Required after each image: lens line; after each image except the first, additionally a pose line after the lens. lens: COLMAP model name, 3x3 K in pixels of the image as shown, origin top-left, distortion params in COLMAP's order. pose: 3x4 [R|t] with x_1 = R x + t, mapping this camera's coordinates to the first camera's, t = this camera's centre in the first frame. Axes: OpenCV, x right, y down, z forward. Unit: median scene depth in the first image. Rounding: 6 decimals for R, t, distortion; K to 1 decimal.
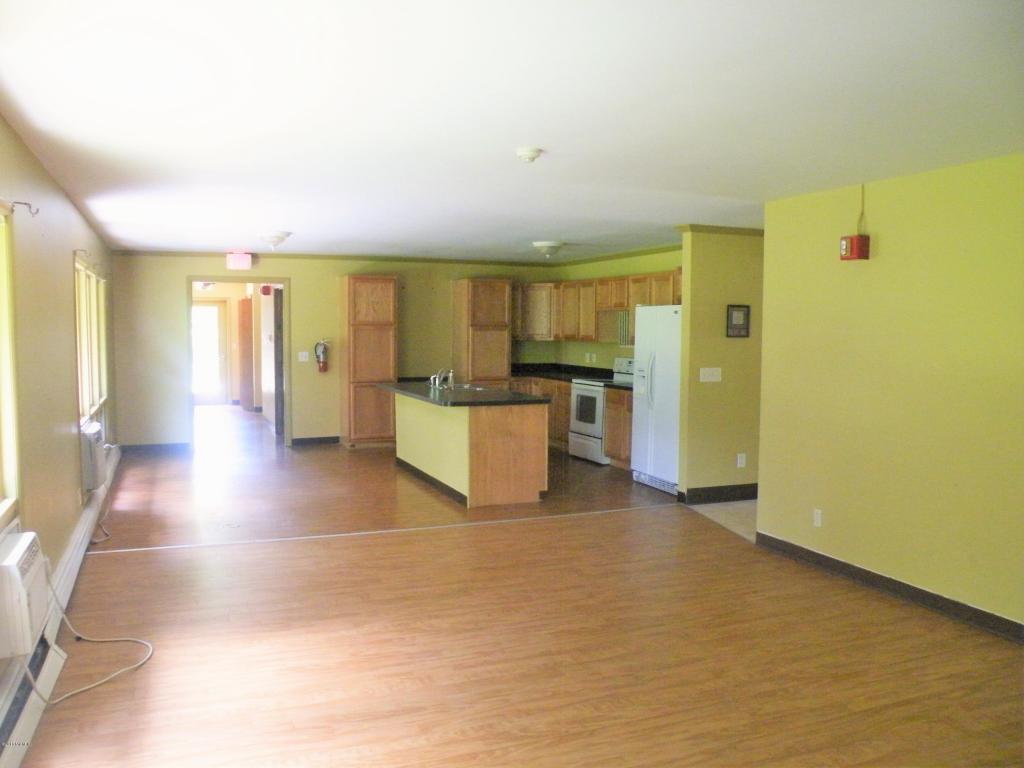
lens RADIAL K [[840.4, 0, 513.7], [0, 840.4, 388.0], [0, 0, 1]] dist [-0.160700, 0.148037]
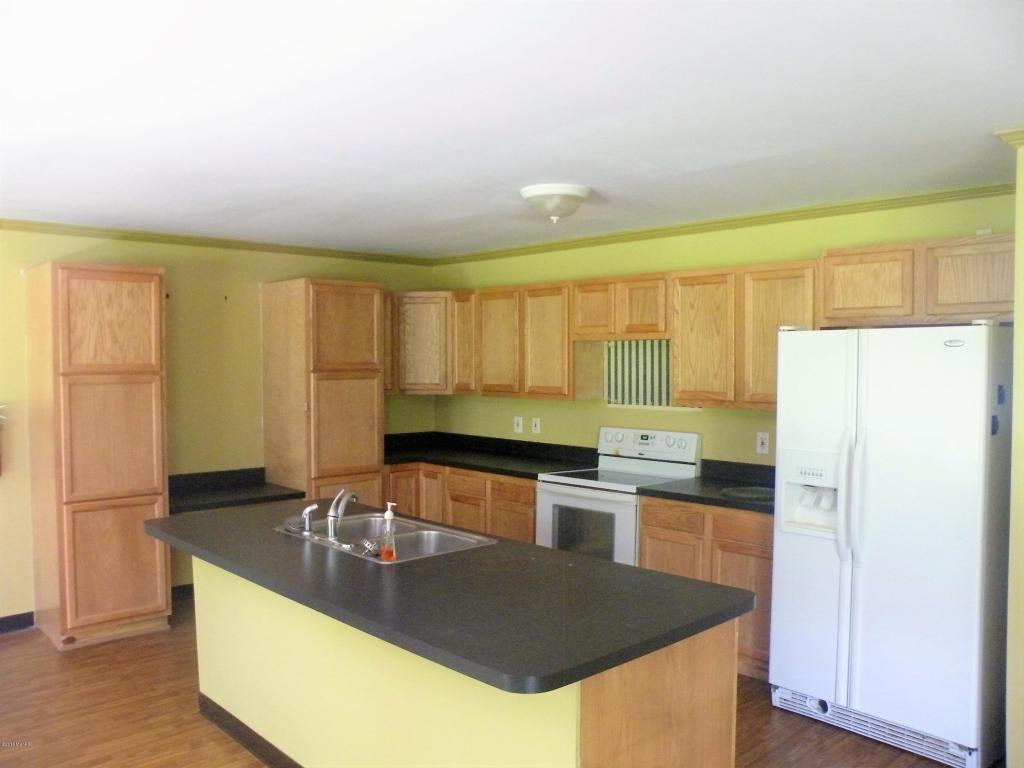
lens RADIAL K [[840.4, 0, 513.7], [0, 840.4, 388.0], [0, 0, 1]] dist [-0.160700, 0.148037]
pose [[0.936870, -0.020130, 0.349098, -0.118473], [0.033070, 0.998968, -0.031147, -0.045971], [-0.348110, 0.040725, 0.936568, 0.507346]]
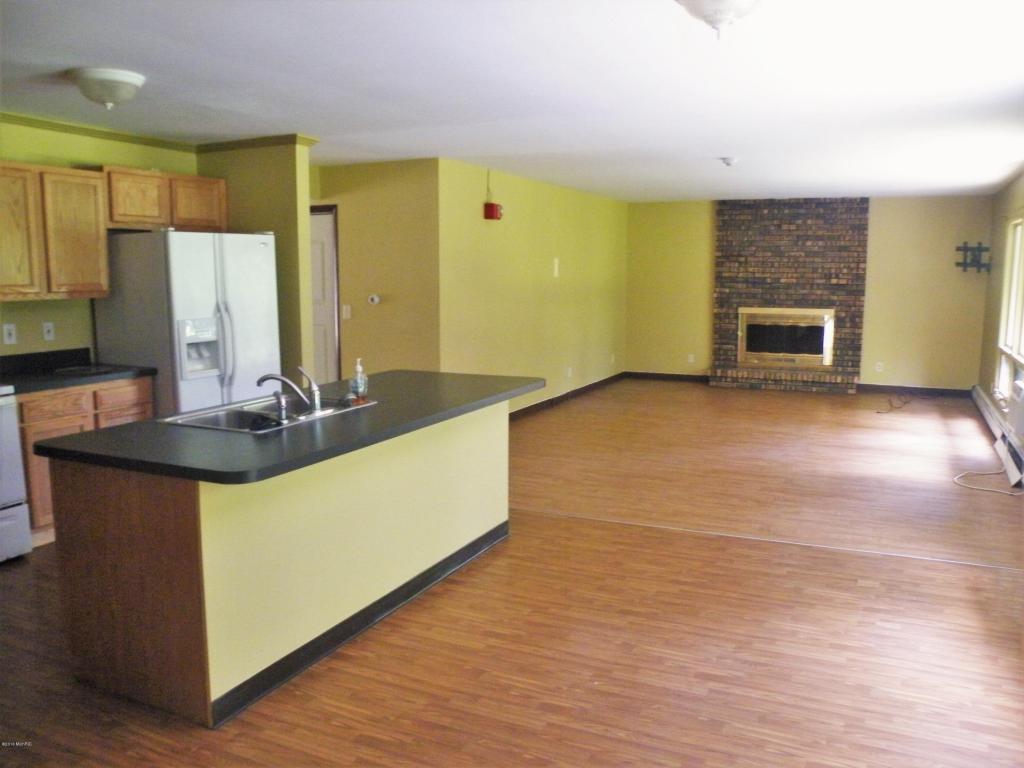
lens RADIAL K [[840.4, 0, 513.7], [0, 840.4, 388.0], [0, 0, 1]] dist [-0.160700, 0.148037]
pose [[-0.679630, -0.111323, 0.725059, -0.369887], [0.045664, 0.980080, 0.193280, -0.071596], [-0.732133, 0.164468, -0.661008, 0.986418]]
